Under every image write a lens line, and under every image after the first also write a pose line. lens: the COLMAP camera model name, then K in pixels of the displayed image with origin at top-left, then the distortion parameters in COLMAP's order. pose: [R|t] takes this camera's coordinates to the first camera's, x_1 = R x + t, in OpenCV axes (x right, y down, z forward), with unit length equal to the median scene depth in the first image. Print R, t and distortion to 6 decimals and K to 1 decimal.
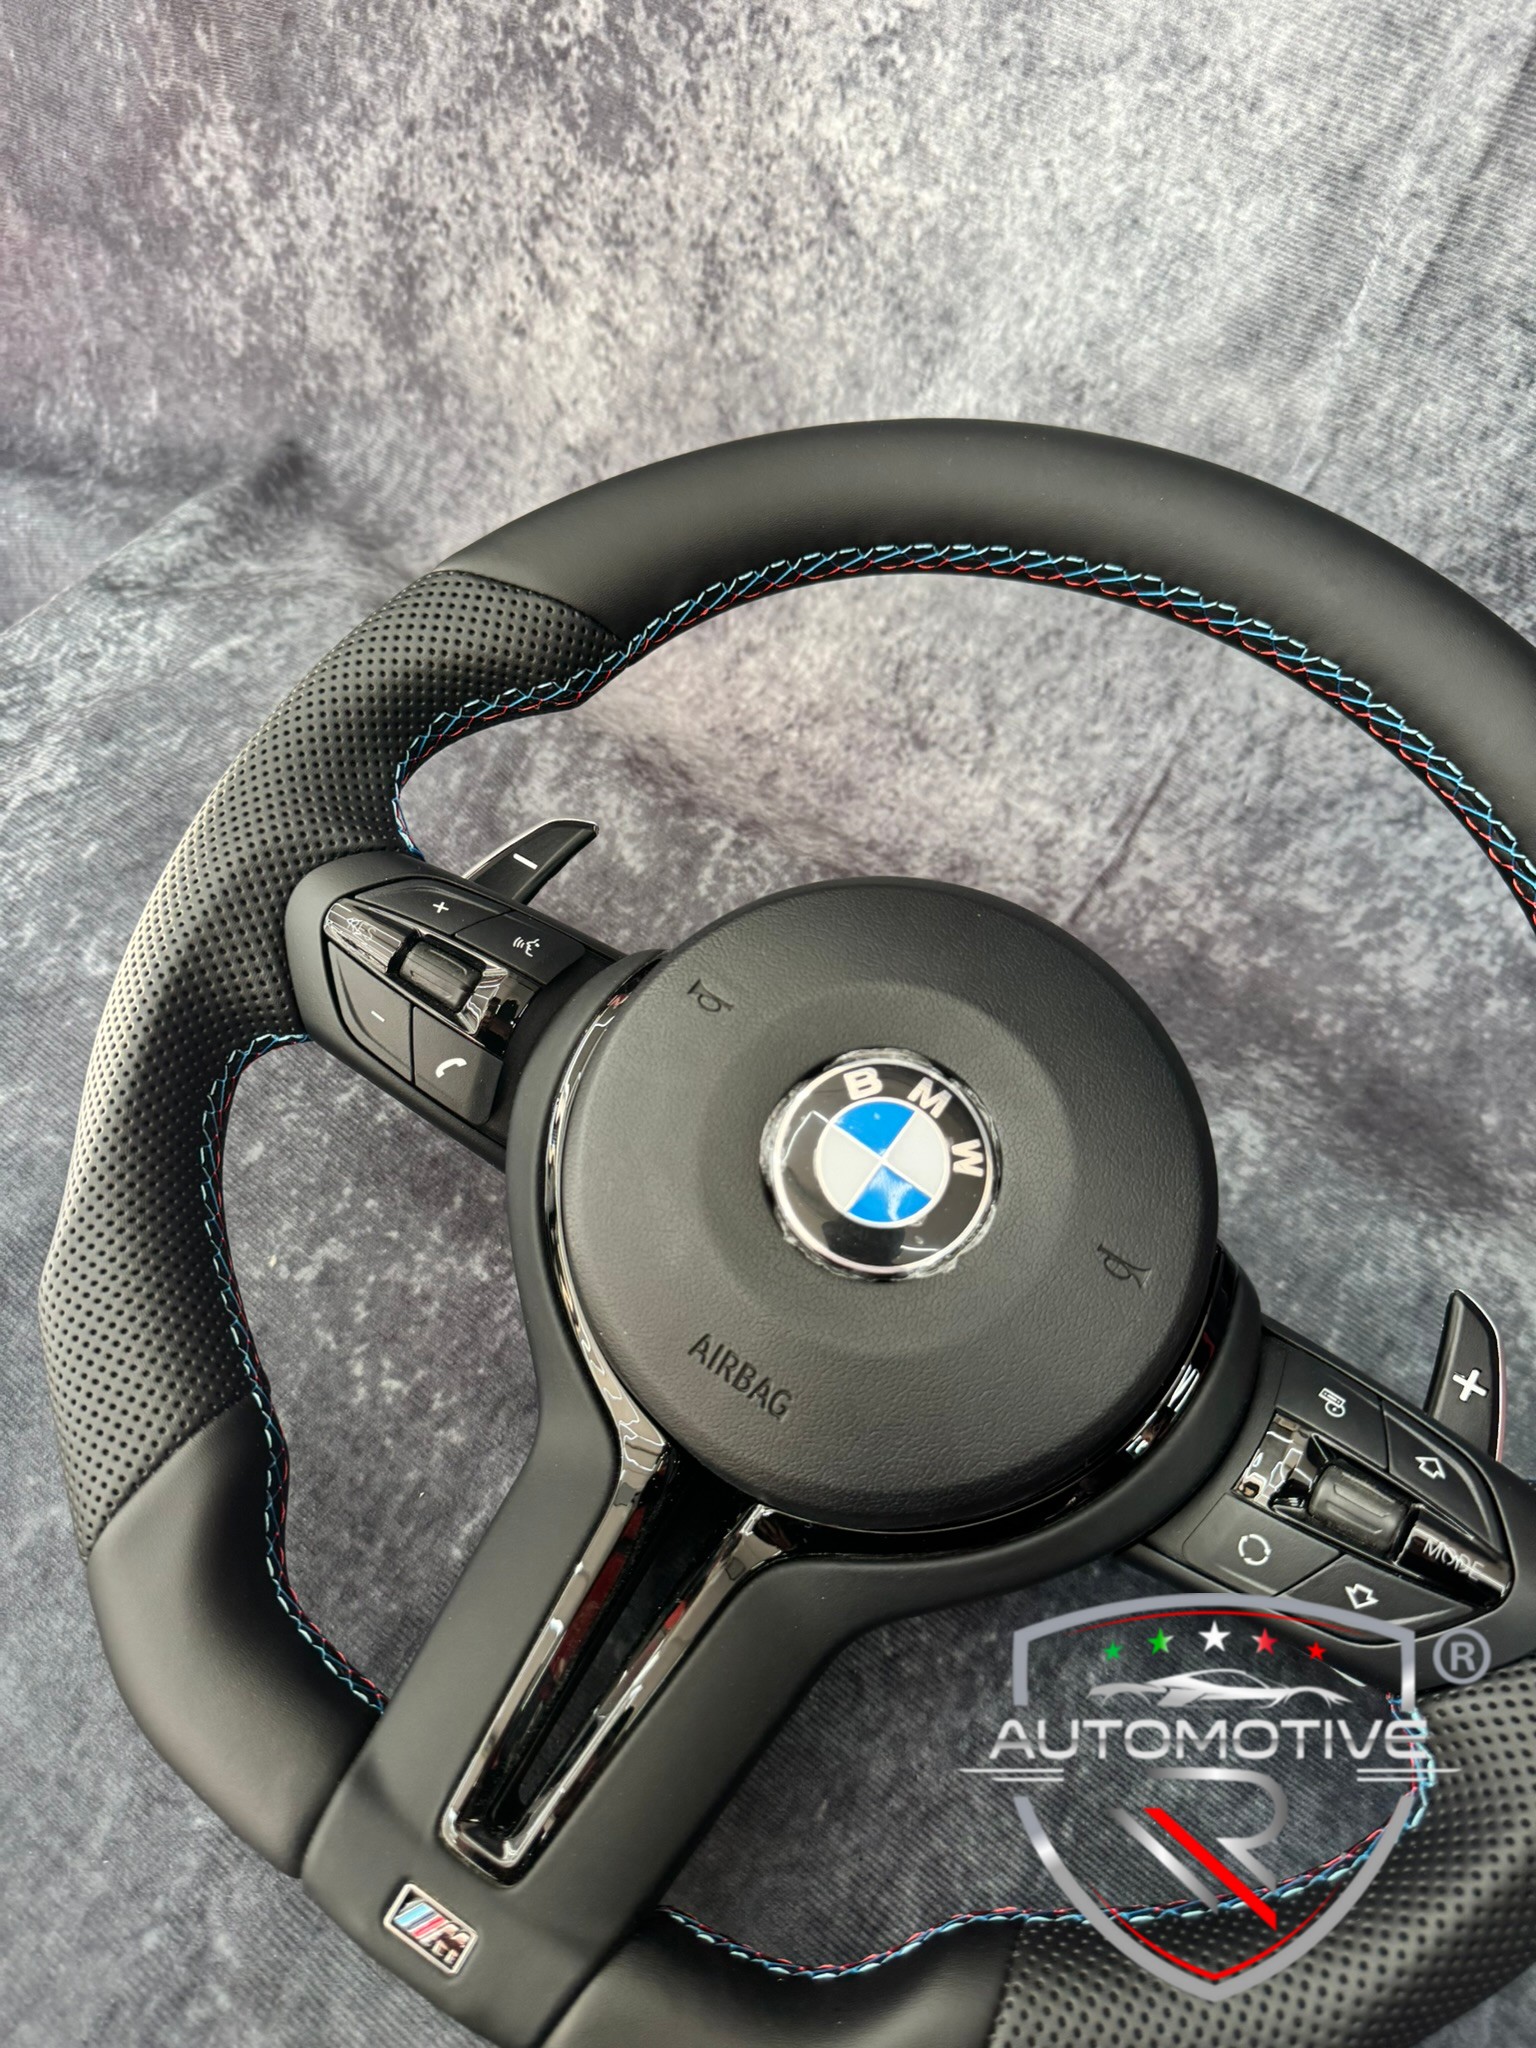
lens RADIAL K [[1500.4, 0, 762.1], [0, 1500.4, 1017.9], [0, 0, 1]] dist [0.023729, -0.010325]
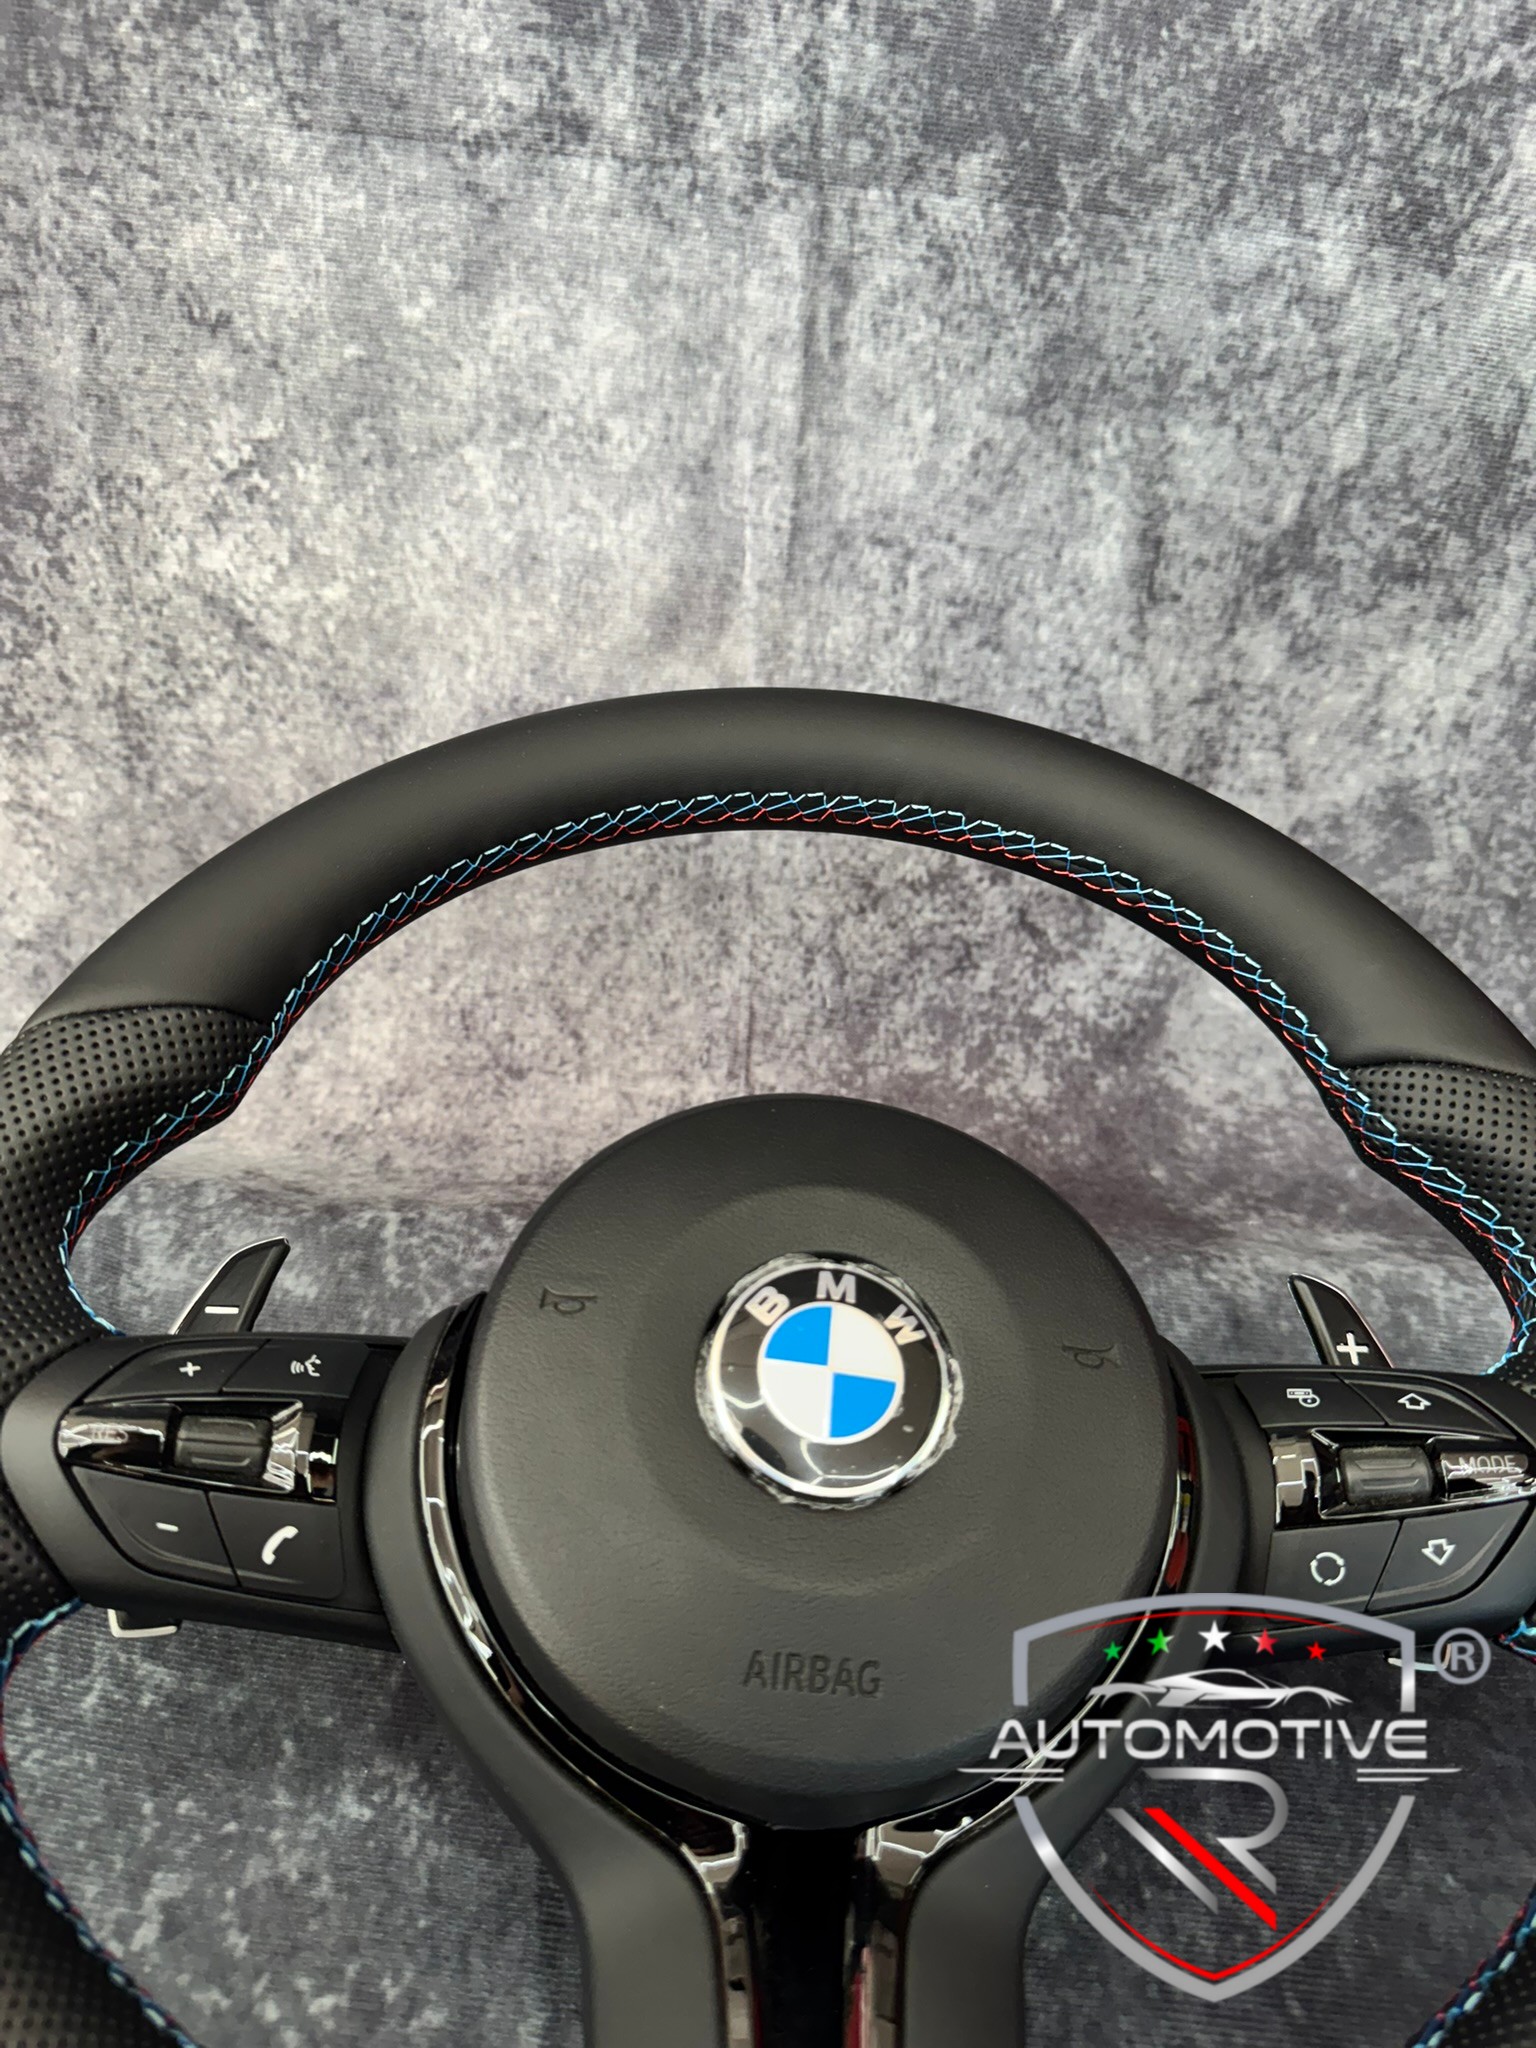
lens RADIAL K [[1484.2, 0, 753.2], [0, 1484.2, 1015.0], [0, 0, 1]] dist [0.056022, -0.096294]
pose [[0.851201, -0.351250, 0.389975, -0.149845], [0.444528, 0.877514, -0.179899, 0.030496], [-0.279019, 0.326485, 0.903081, 0.078490]]
